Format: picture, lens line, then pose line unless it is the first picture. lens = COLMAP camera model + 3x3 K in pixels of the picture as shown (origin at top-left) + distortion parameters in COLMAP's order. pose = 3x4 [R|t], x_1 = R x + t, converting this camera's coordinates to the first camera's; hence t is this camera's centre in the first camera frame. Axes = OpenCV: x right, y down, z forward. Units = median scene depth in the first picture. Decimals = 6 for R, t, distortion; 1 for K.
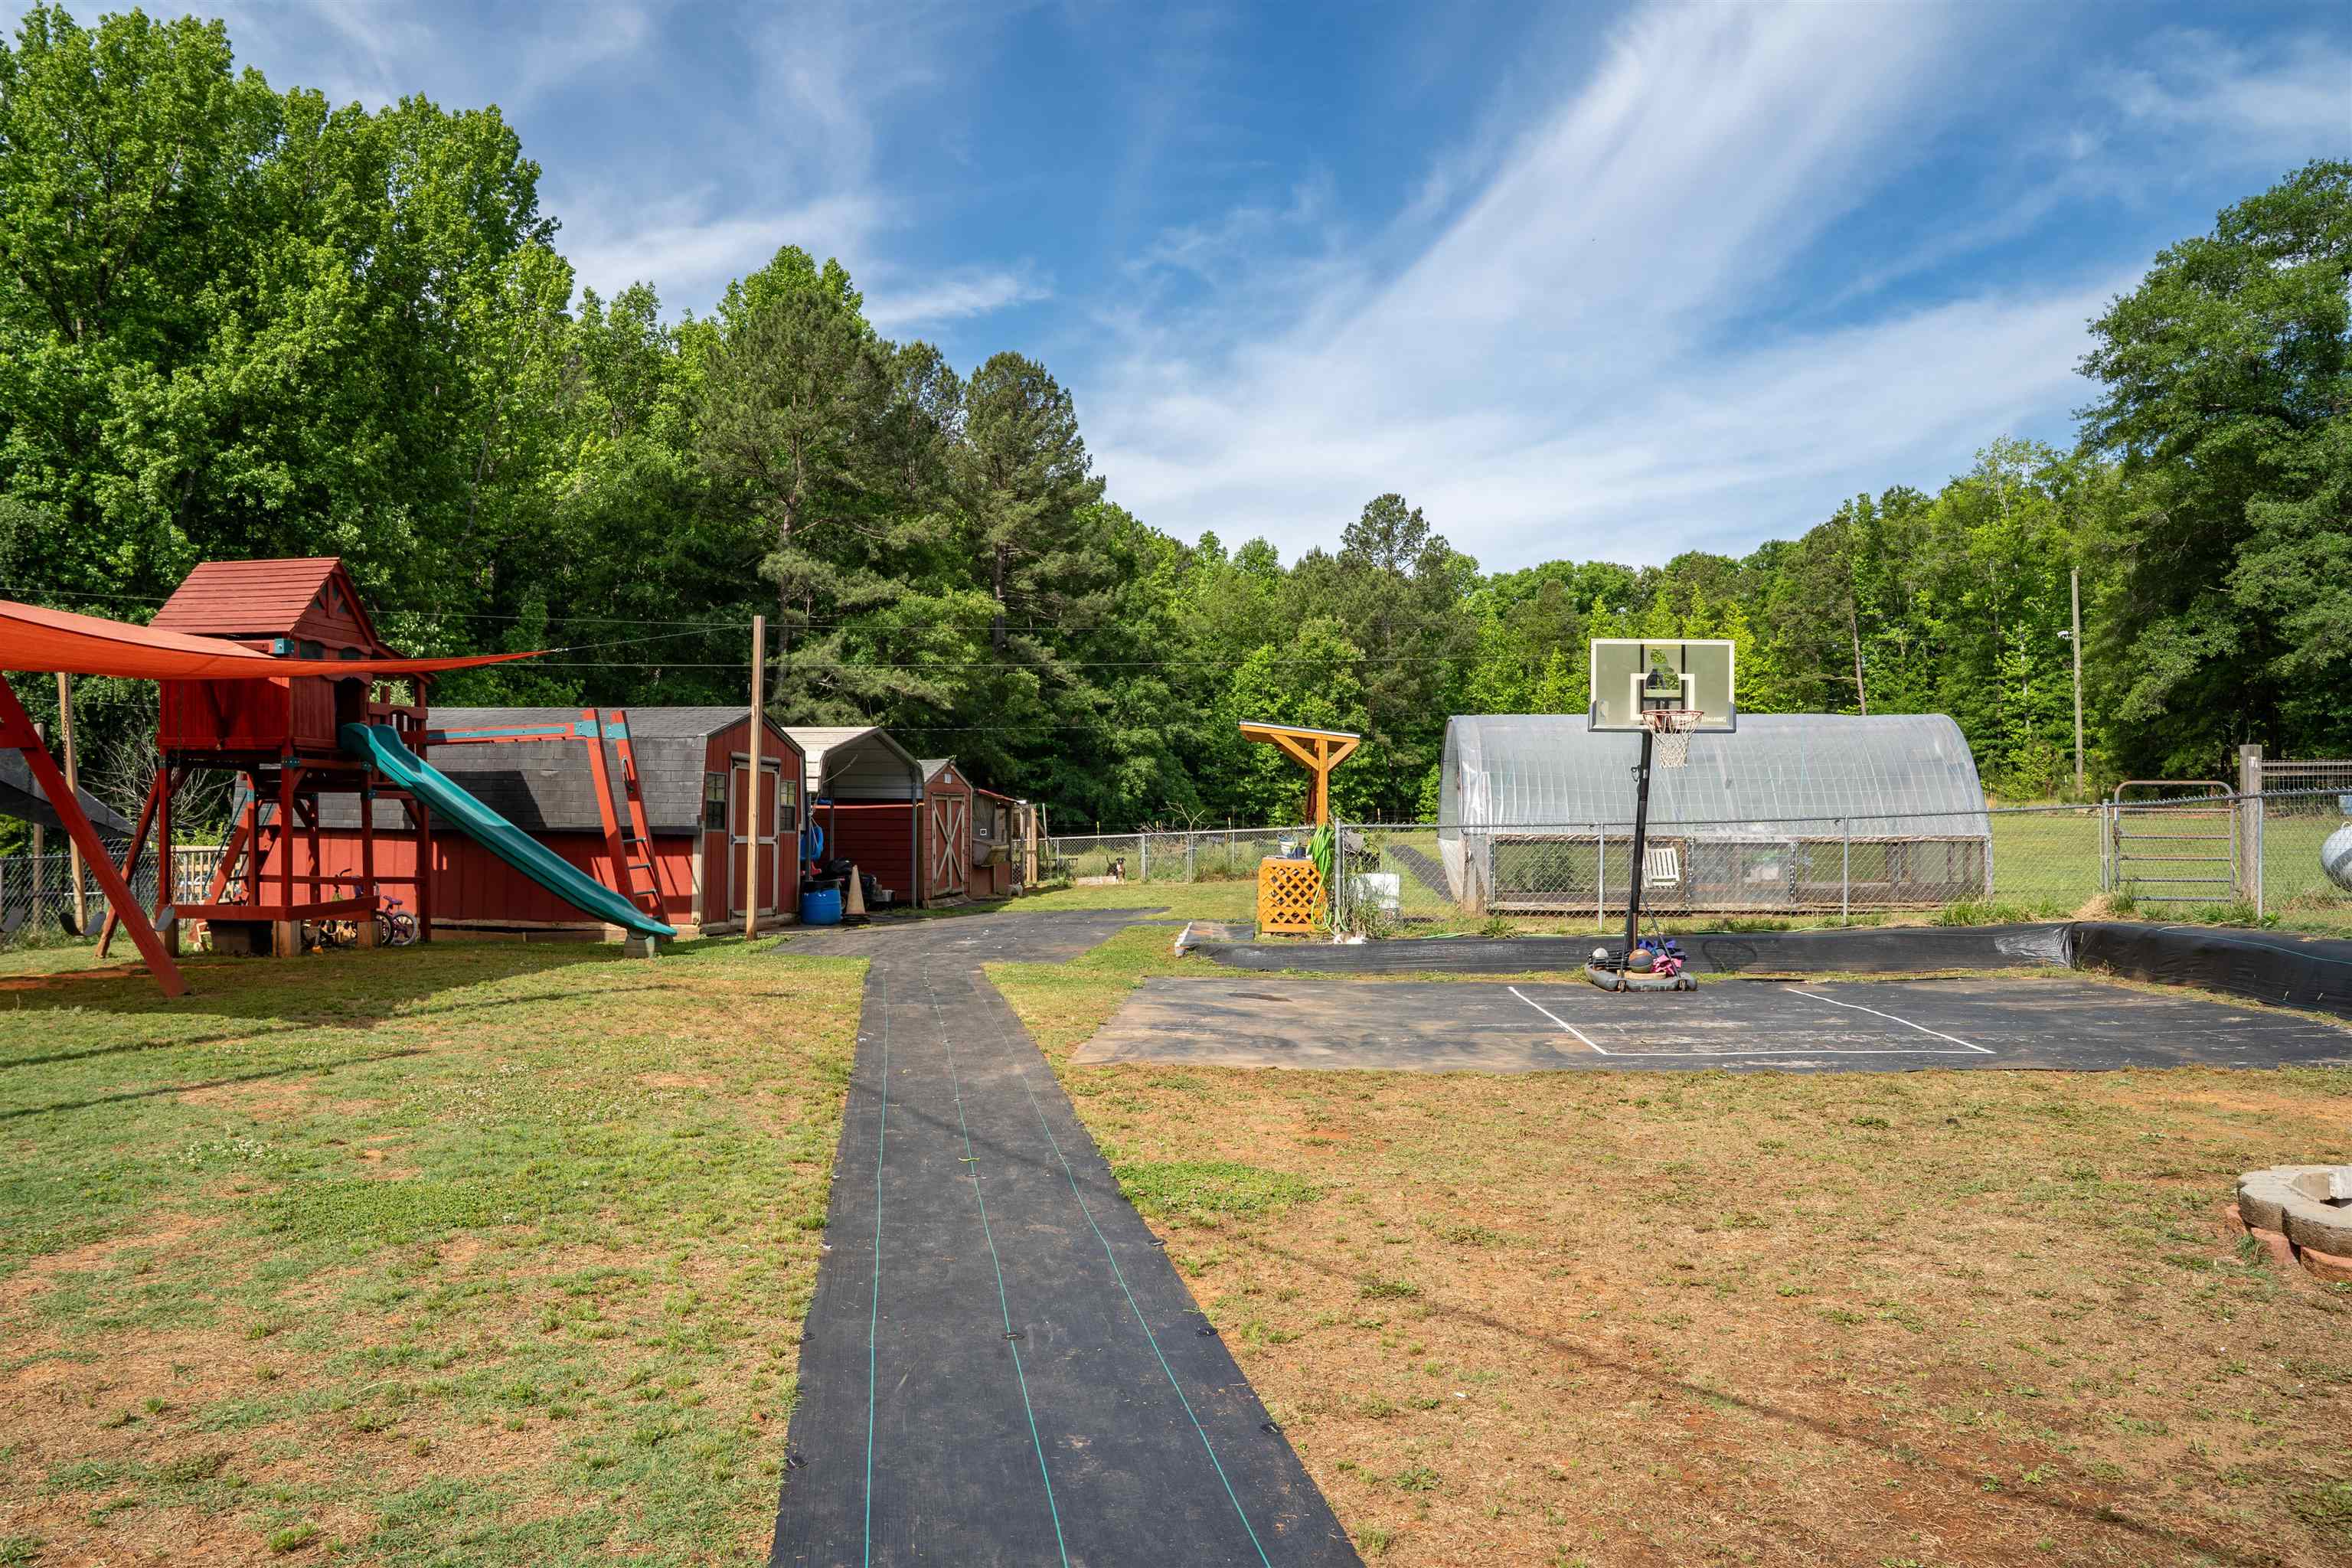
lens RADIAL K [[1632.8, 0, 1163.8], [0, 1632.8, 780.5], [0, 0, 1]] dist [-0.134730, 0.096481]
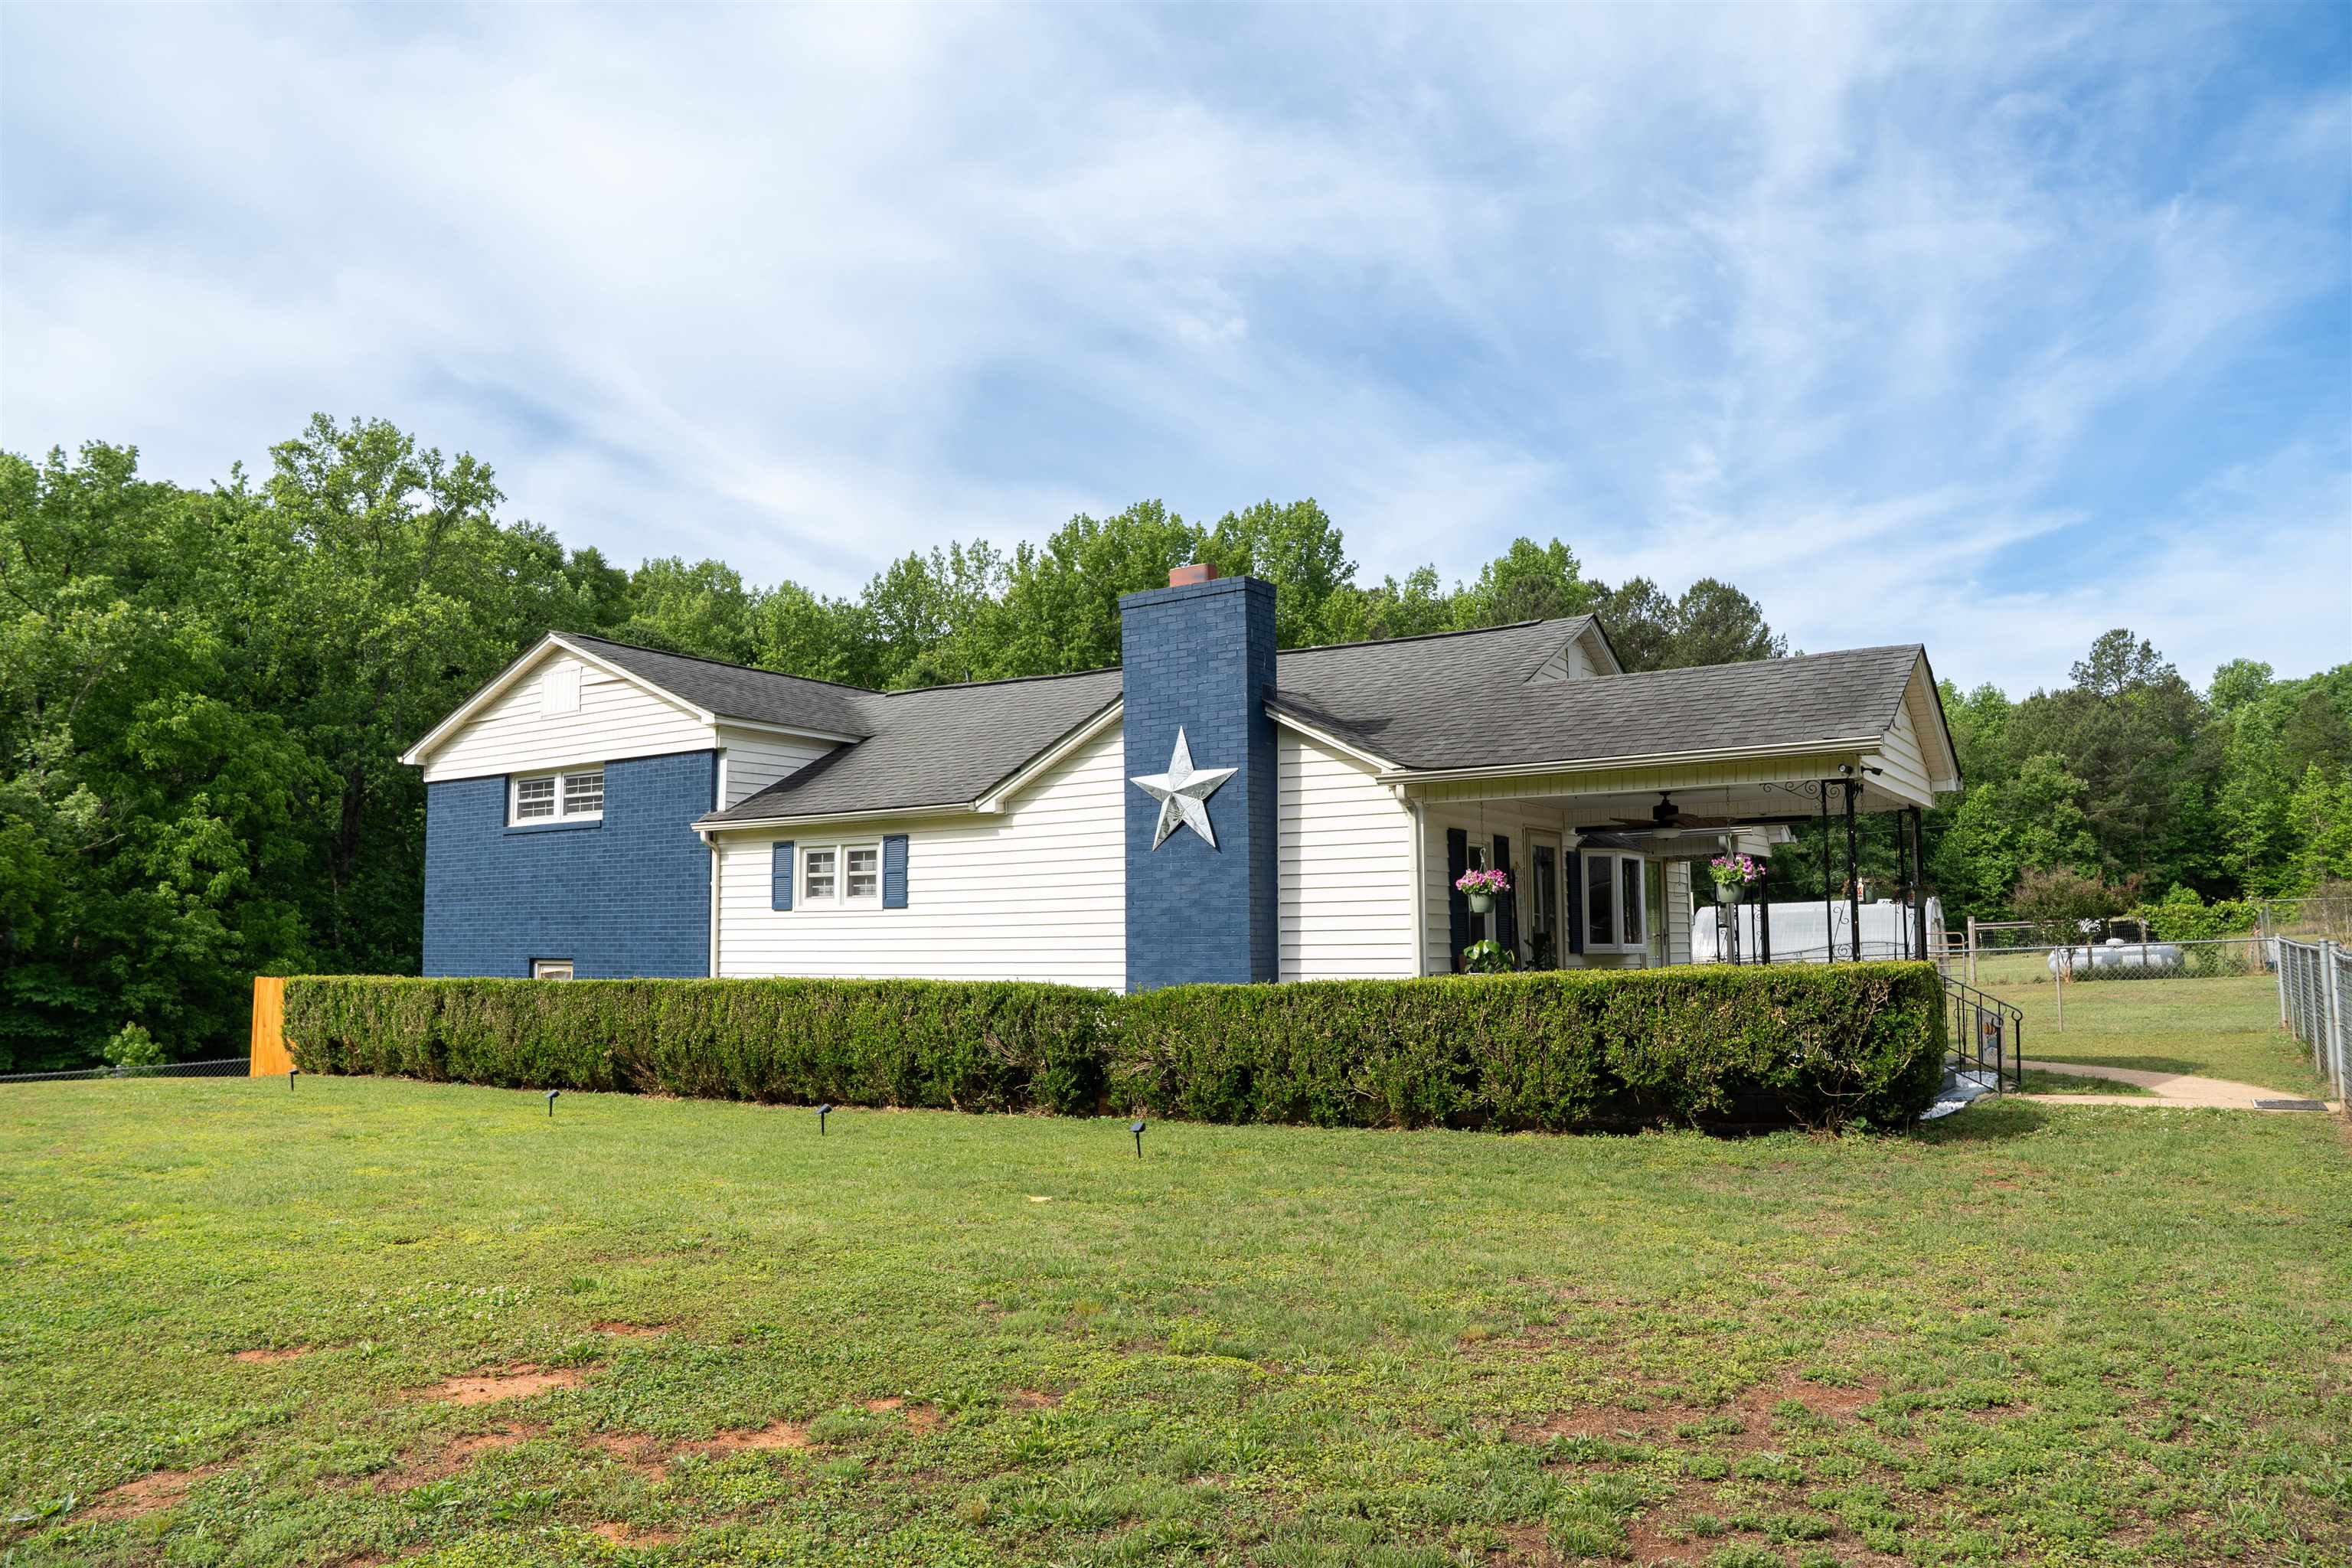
lens RADIAL K [[1632.8, 0, 1163.8], [0, 1632.8, 780.5], [0, 0, 1]] dist [-0.134730, 0.096481]
pose [[0.866002, -0.072564, -0.494747, 0.113892], [0.033051, 0.995557, -0.088164, -0.007904], [0.498947, 0.059998, 0.864553, -0.227456]]
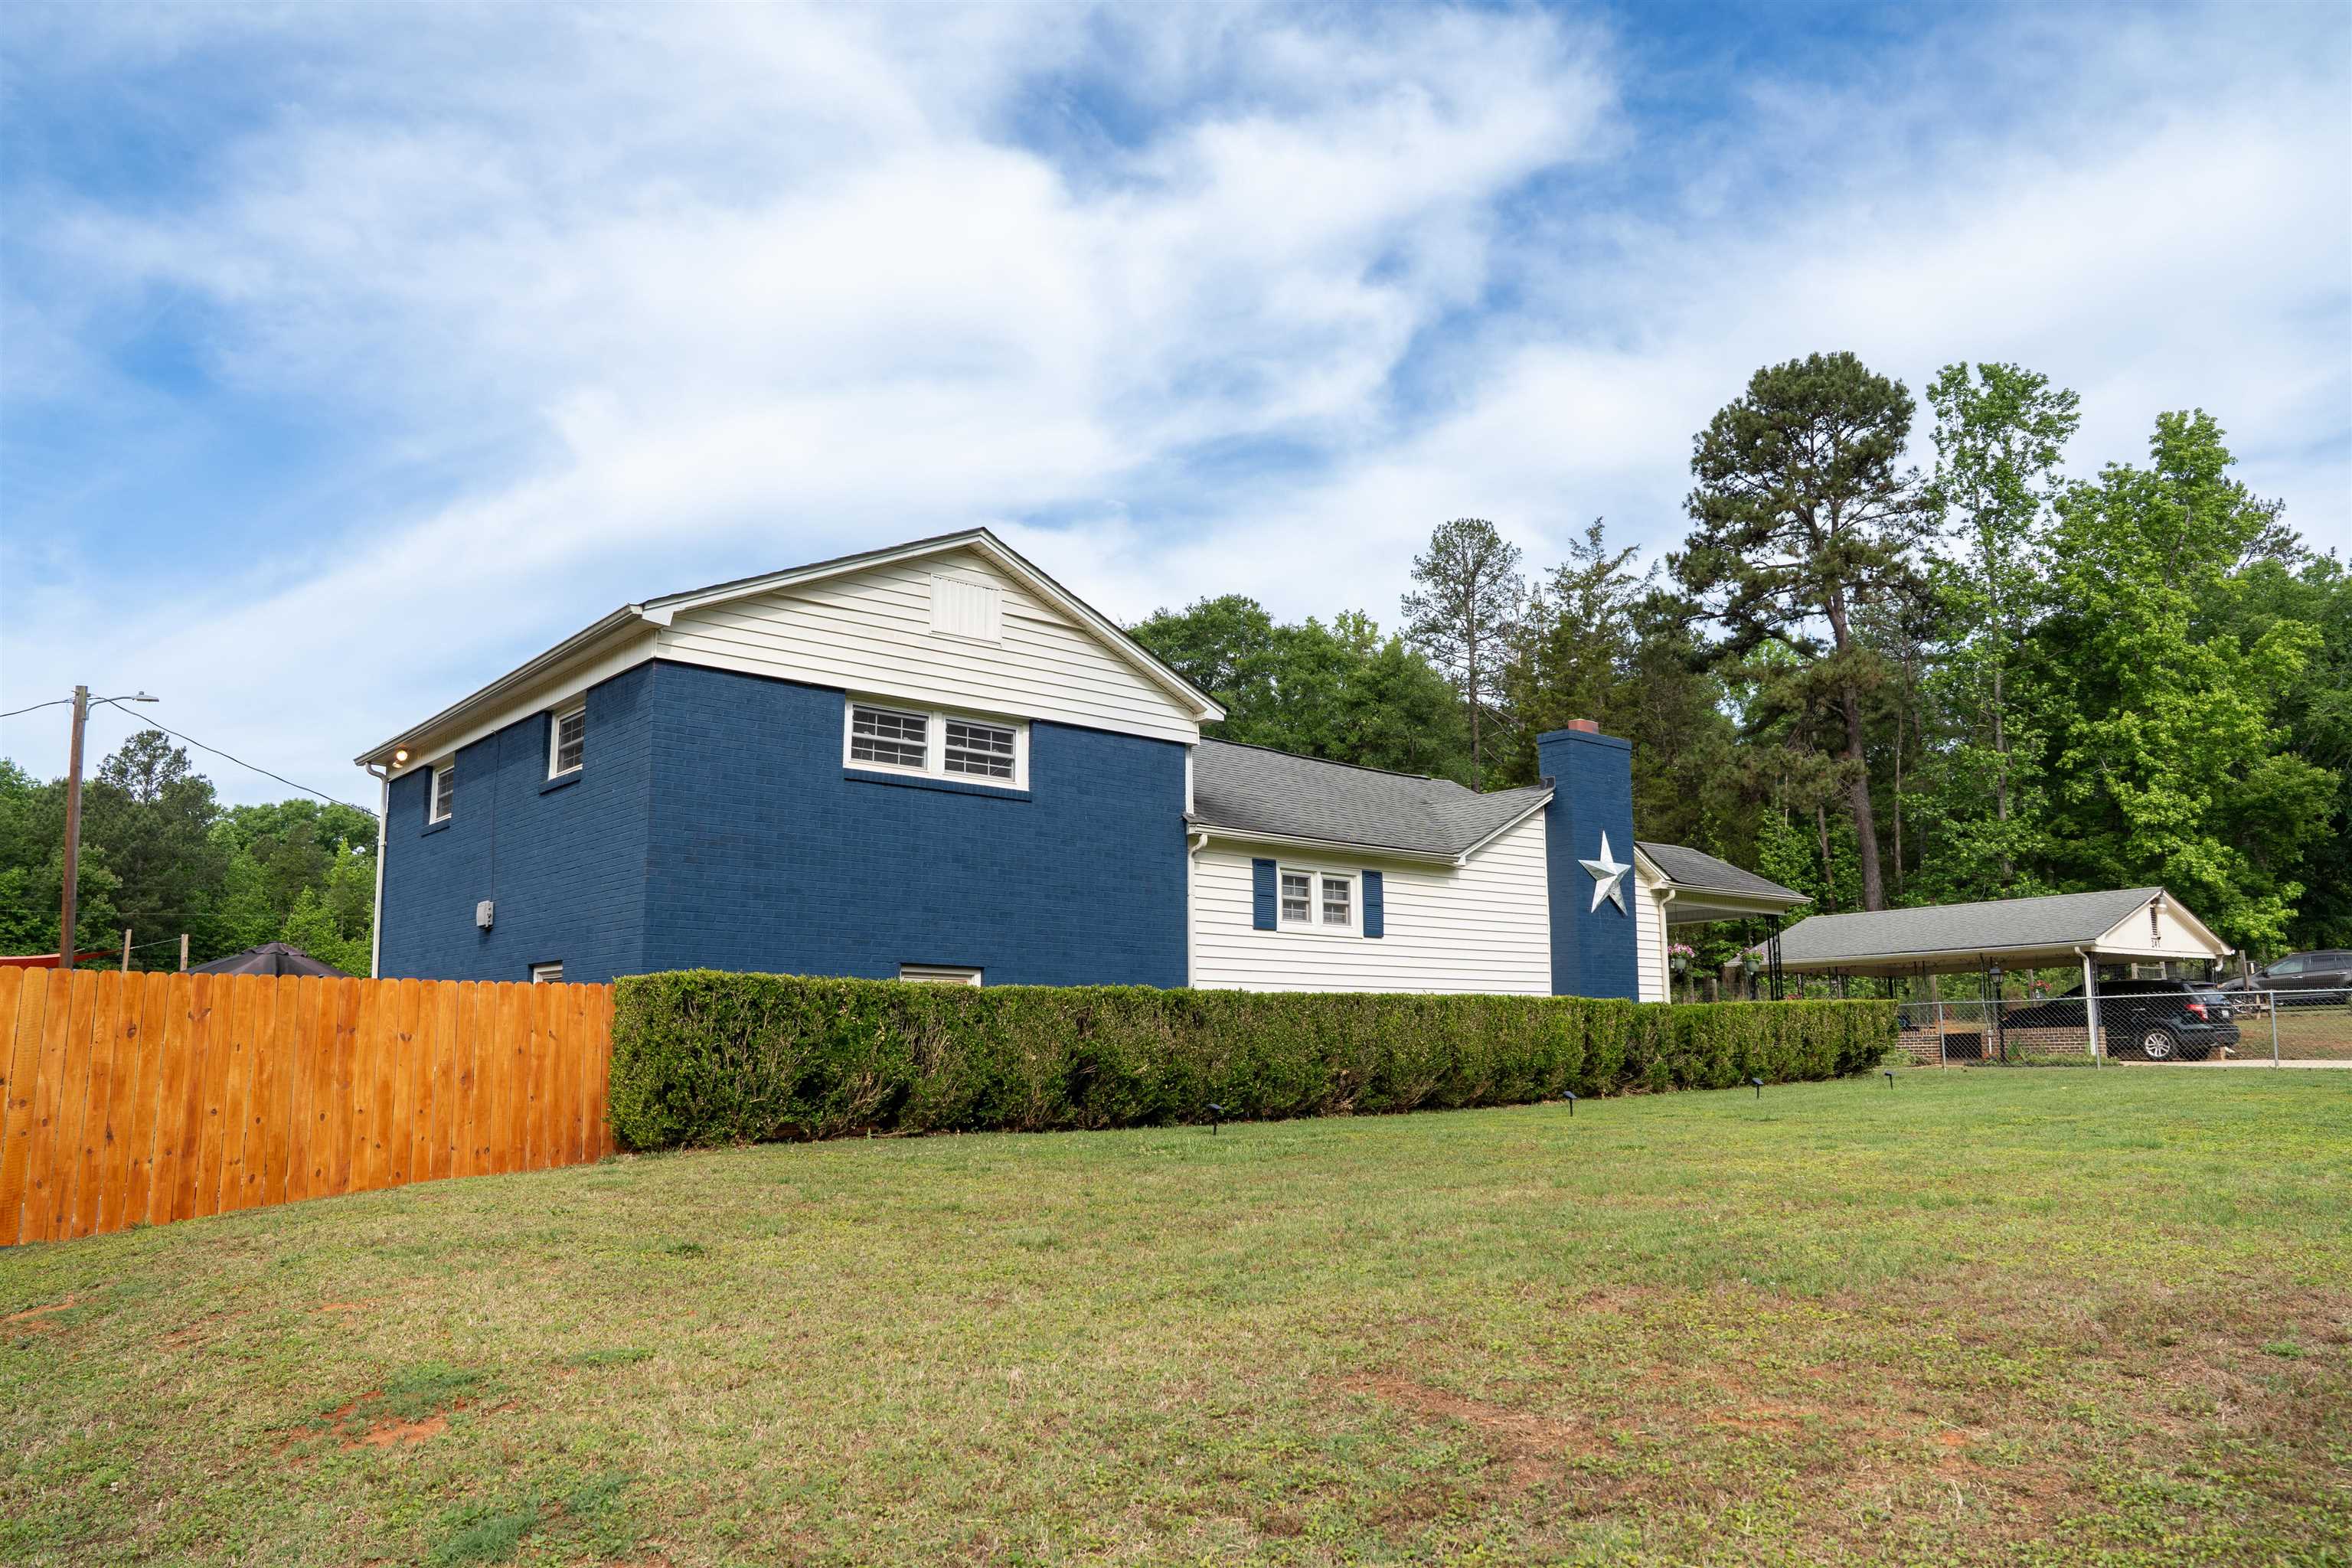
lens RADIAL K [[1632.8, 0, 1163.8], [0, 1632.8, 780.5], [0, 0, 1]] dist [-0.134730, 0.096481]
pose [[0.711538, 0.103160, 0.695033, -0.114049], [-0.005521, 0.989954, -0.141281, -0.002512], [-0.702626, 0.096689, 0.704960, -0.212678]]
